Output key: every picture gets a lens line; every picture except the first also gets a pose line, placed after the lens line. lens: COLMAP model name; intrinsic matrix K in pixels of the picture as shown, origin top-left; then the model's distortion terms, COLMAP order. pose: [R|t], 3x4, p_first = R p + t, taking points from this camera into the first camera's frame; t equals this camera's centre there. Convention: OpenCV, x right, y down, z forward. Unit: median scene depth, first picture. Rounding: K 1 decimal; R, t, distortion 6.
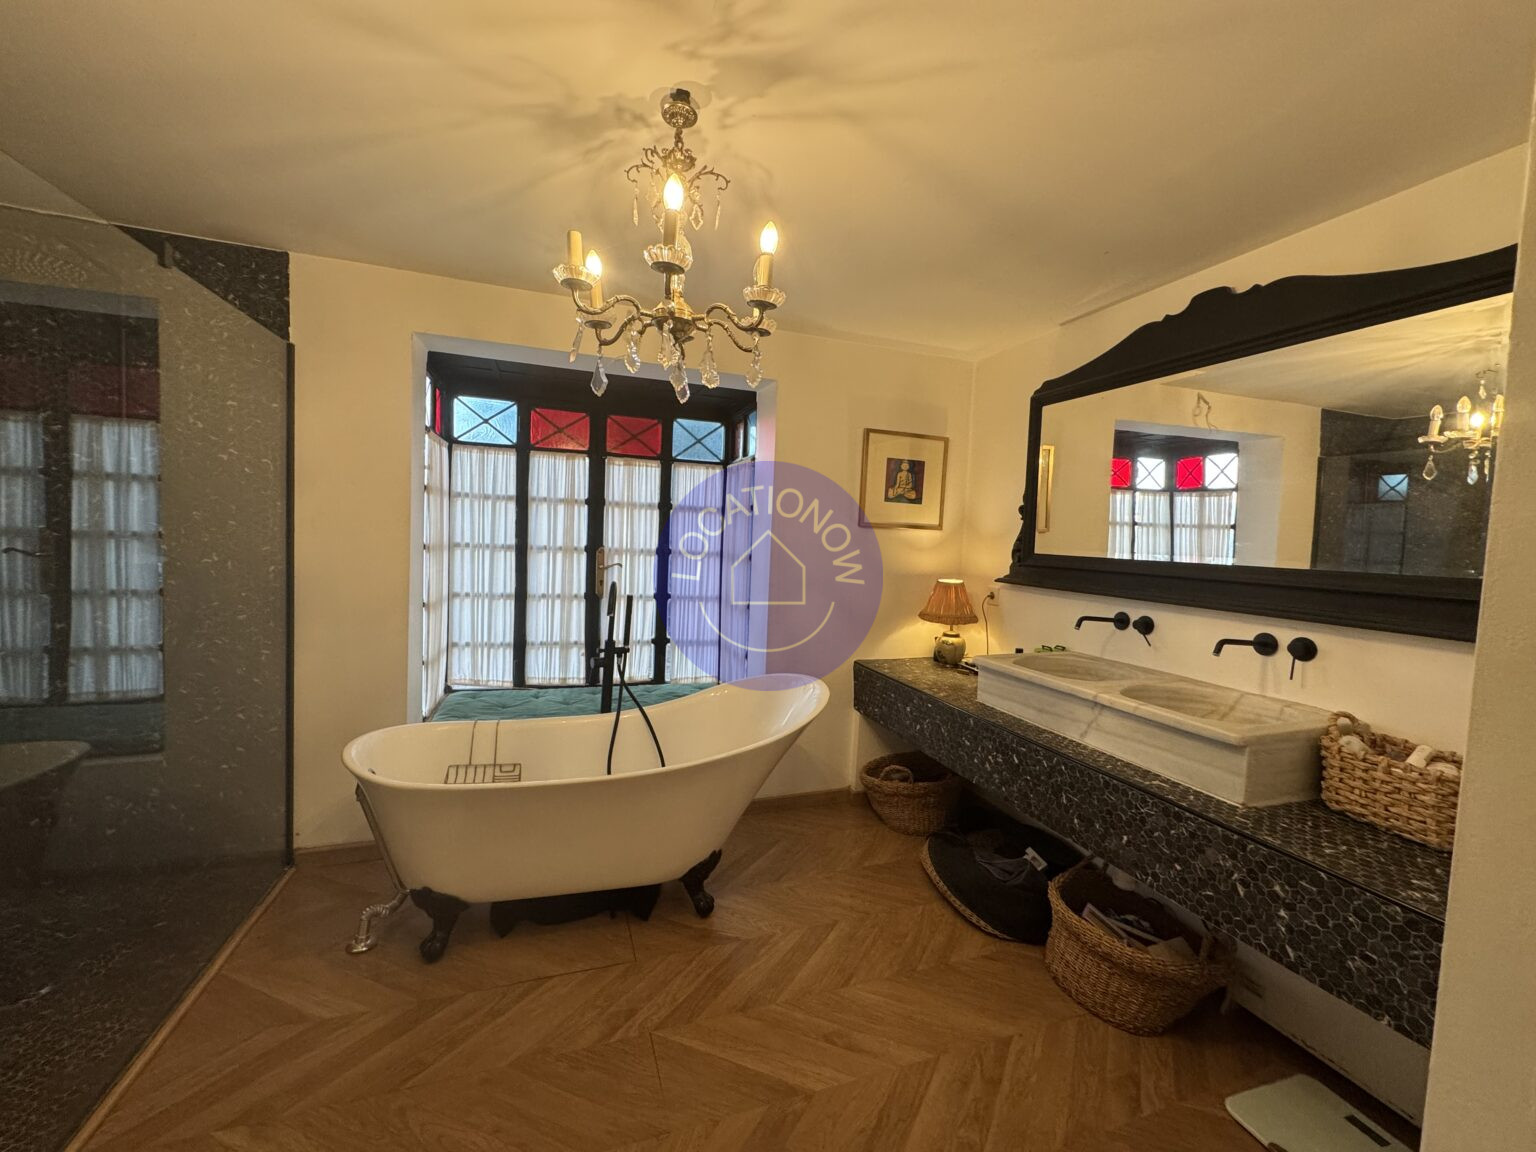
lens RADIAL K [[612.8, 0, 766.0], [0, 612.8, 576.4], [0, 0, 1]] dist [-0.006456, 0.001430]
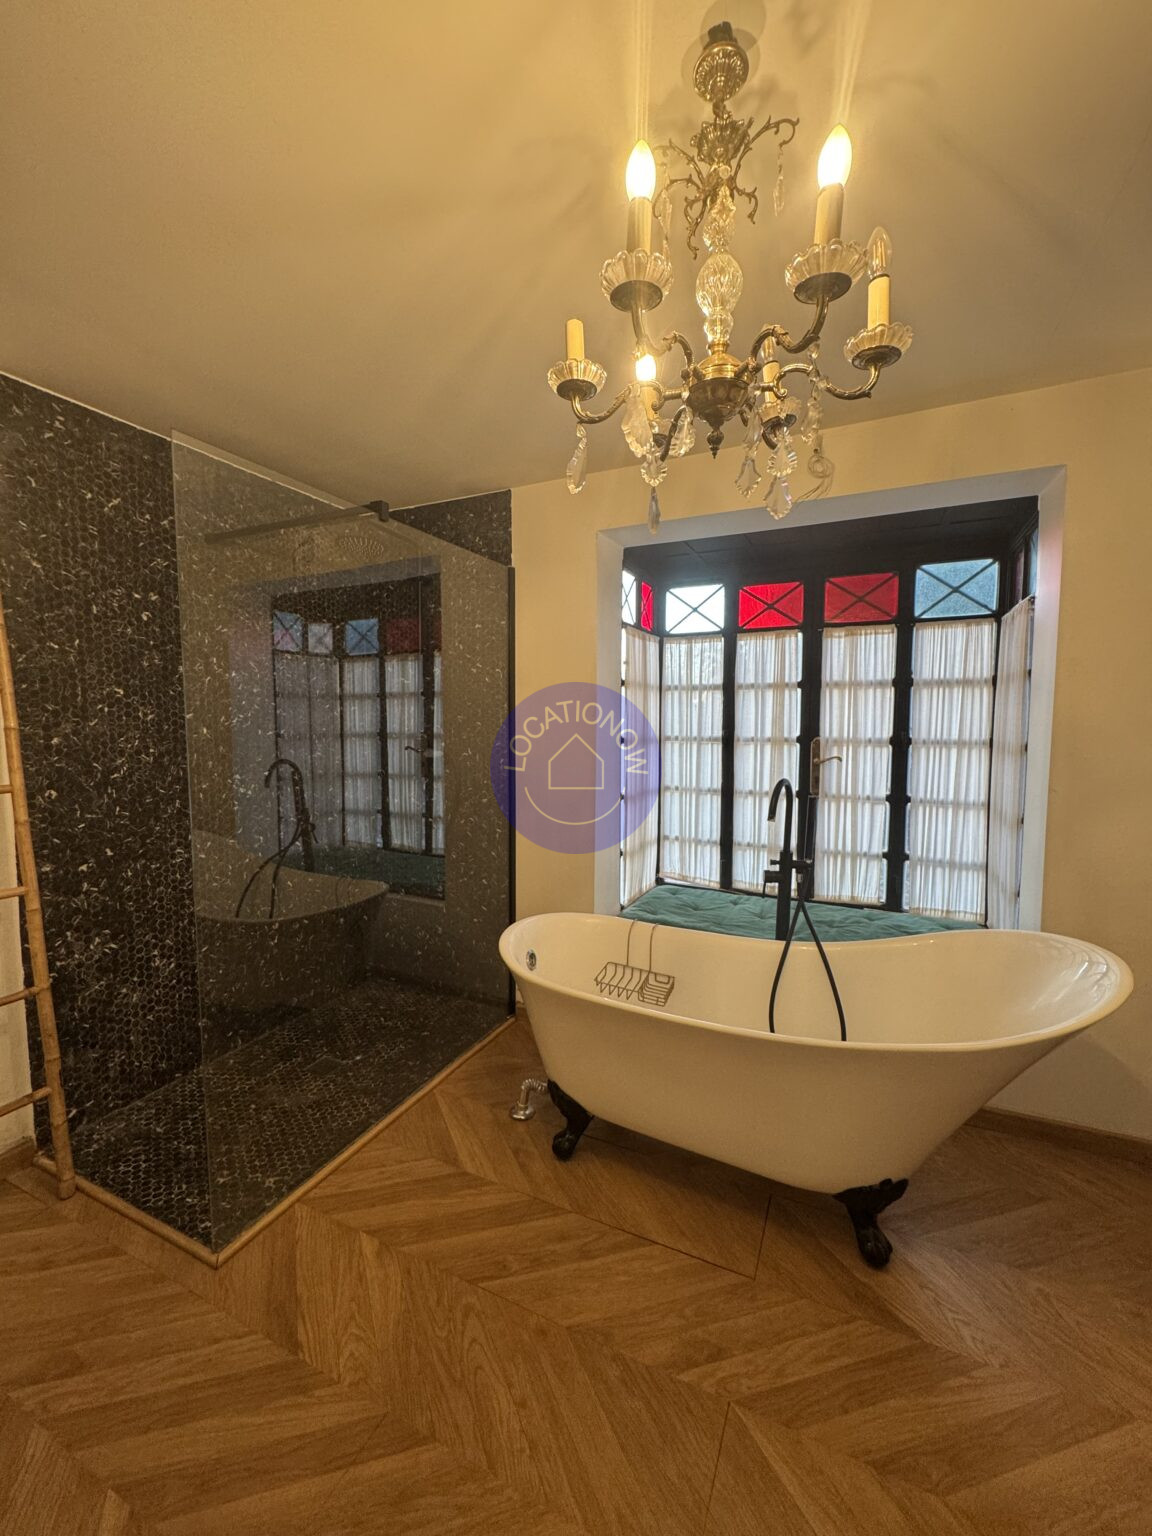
lens RADIAL K [[612.8, 0, 575.4], [0, 612.8, 768.6], [0, 0, 1]] dist [-0.006456, 0.001430]
pose [[0.713118, 0.011914, -0.700943, 0.089719], [-0.015087, 0.999885, 0.001646, -0.001284], [0.700882, 0.009401, 0.713215, 0.176845]]
